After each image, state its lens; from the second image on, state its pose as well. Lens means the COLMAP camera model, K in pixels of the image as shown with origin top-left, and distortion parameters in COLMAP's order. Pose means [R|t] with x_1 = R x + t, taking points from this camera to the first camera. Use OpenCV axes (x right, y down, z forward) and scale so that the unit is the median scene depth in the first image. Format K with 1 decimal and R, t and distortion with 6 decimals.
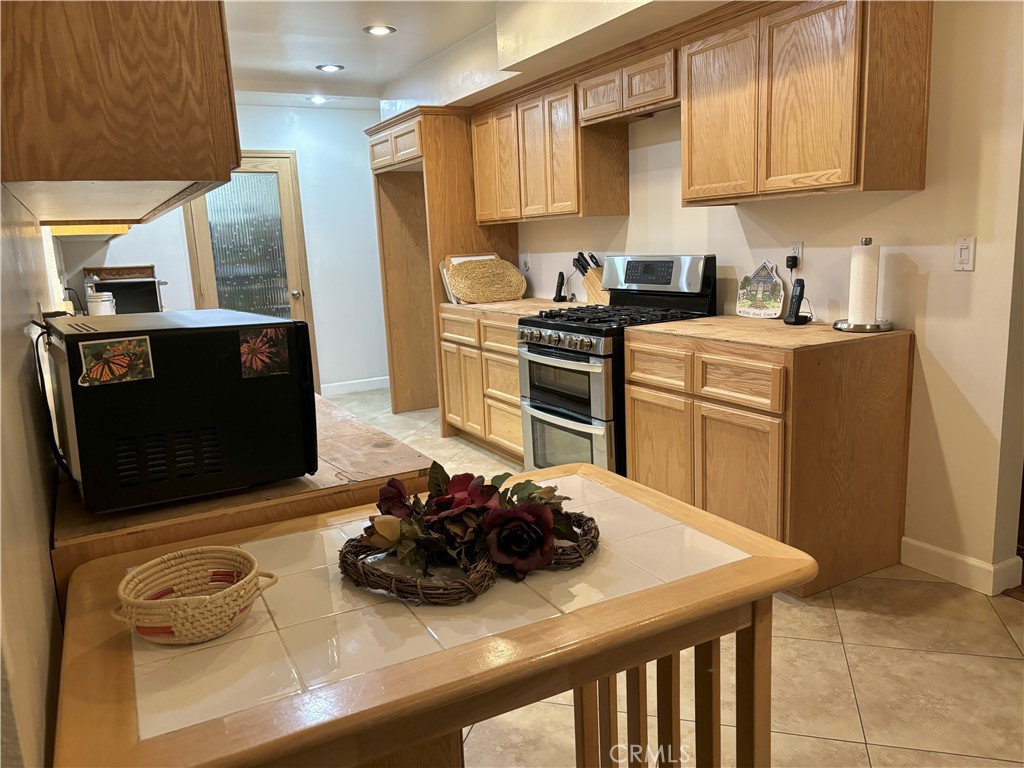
lens RADIAL K [[766.0, 0, 514.0], [0, 766.0, 390.2], [0, 0, 1]] dist [0.085505, -0.097214]
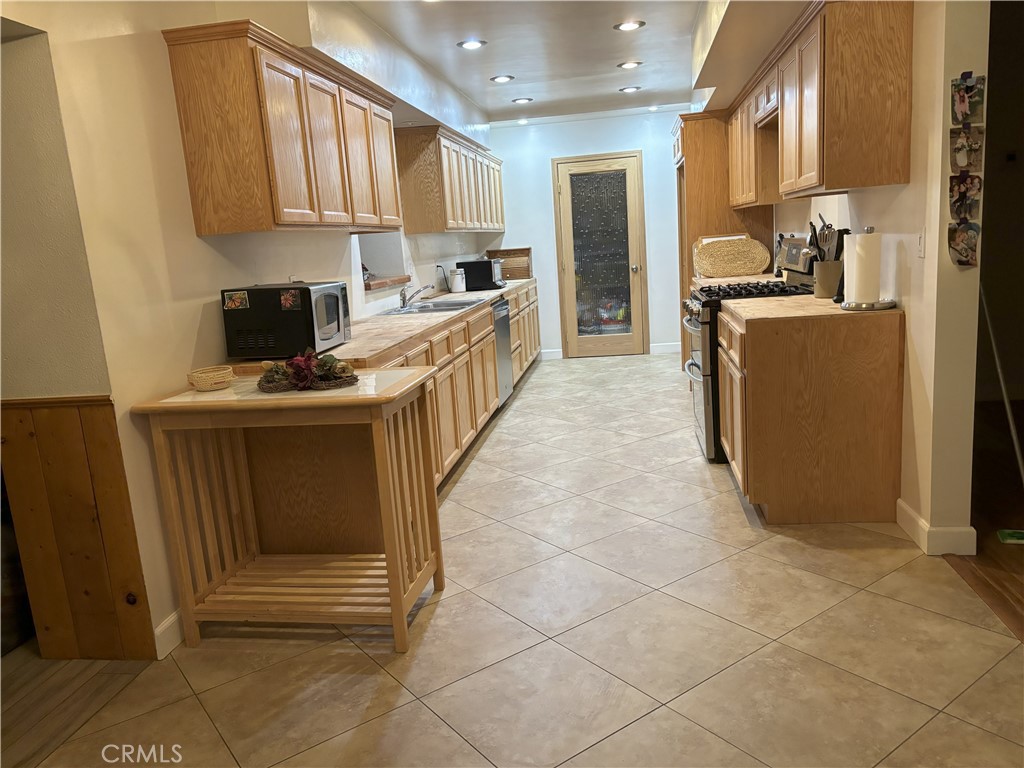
lens RADIAL K [[760.7, 0, 506.9], [0, 760.7, 390.5], [0, 0, 1]] dist [0.093546, -0.153177]
pose [[0.789564, 0.103803, -0.604825, 0.760841], [-0.079302, 0.994585, 0.067171, 0.007860], [0.608522, -0.005072, 0.793521, -0.217307]]
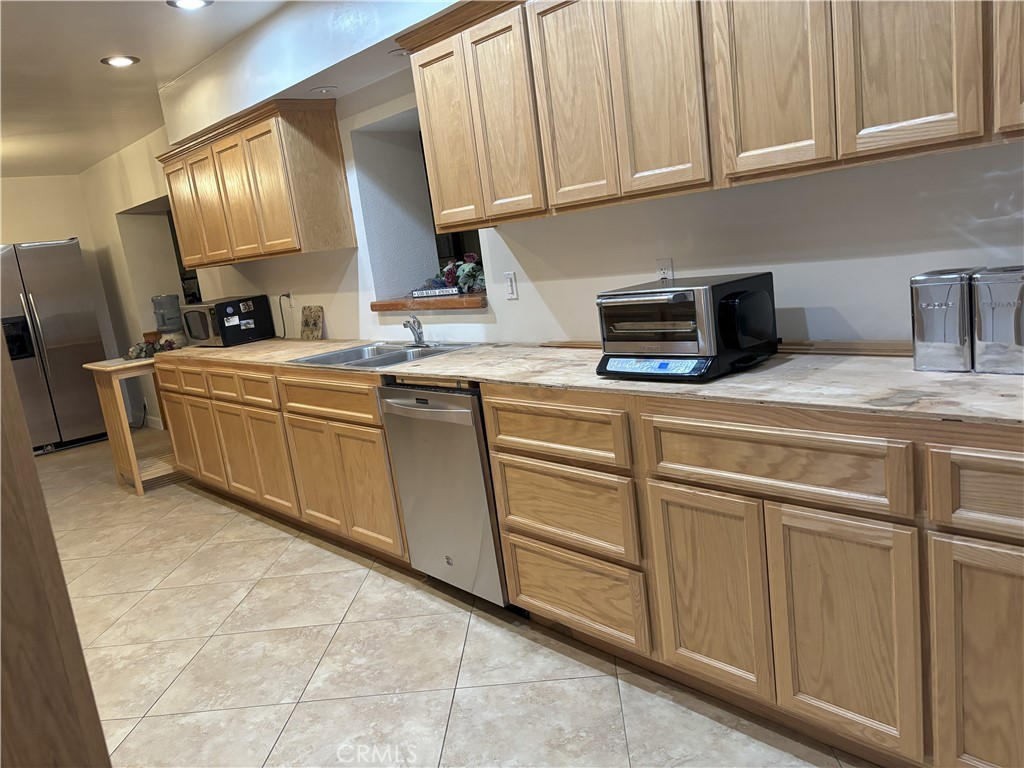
lens RADIAL K [[784.1, 0, 518.2], [0, 784.1, 386.2], [0, 0, 1]] dist [0.041695, -0.002567]
pose [[-0.957583, 0.213408, -0.193630, -0.497497], [0.127195, 0.915987, 0.380513, -0.481812], [0.258567, 0.339743, -0.904277, 2.447033]]
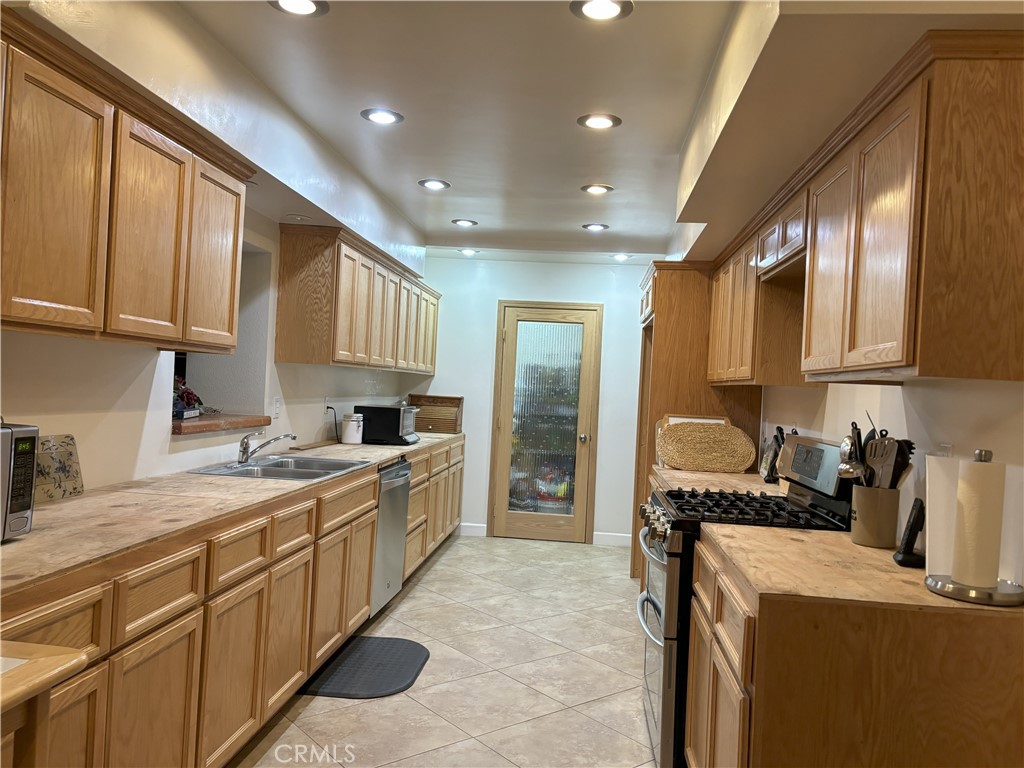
lens RADIAL K [[766.0, 0, 514.0], [0, 766.0, 390.2], [0, 0, 1]] dist [0.085505, -0.097214]
pose [[0.820132, 0.089222, -0.565175, 0.509116], [-0.195507, 0.972014, -0.130254, -0.087774], [0.537737, 0.217321, 0.814623, 0.272946]]
